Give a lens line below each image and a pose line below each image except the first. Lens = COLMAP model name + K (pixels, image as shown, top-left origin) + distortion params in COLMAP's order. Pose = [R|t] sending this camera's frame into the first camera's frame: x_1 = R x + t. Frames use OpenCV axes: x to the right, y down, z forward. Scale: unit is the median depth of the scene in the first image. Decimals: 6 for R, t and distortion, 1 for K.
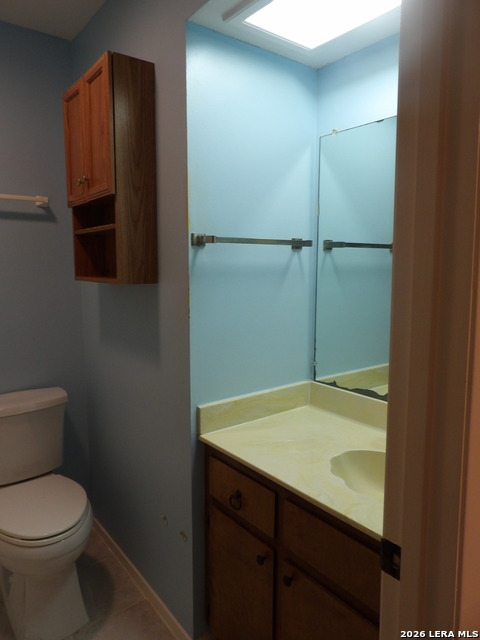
lens RADIAL K [[458.5, 0, 240.0], [0, 458.5, 320.0], [0, 0, 1]] dist [-0.039924, 0.052463]
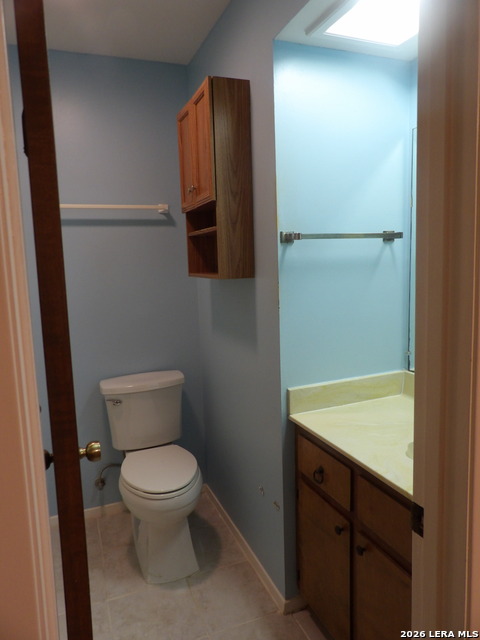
lens RADIAL K [[458.5, 0, 240.0], [0, 458.5, 320.0], [0, 0, 1]] dist [-0.039924, 0.052463]
pose [[0.961122, 0.001989, -0.276117, 0.097091], [0.002230, 0.999886, 0.014966, 0.006241], [0.276116, -0.015000, 0.961007, -0.084958]]
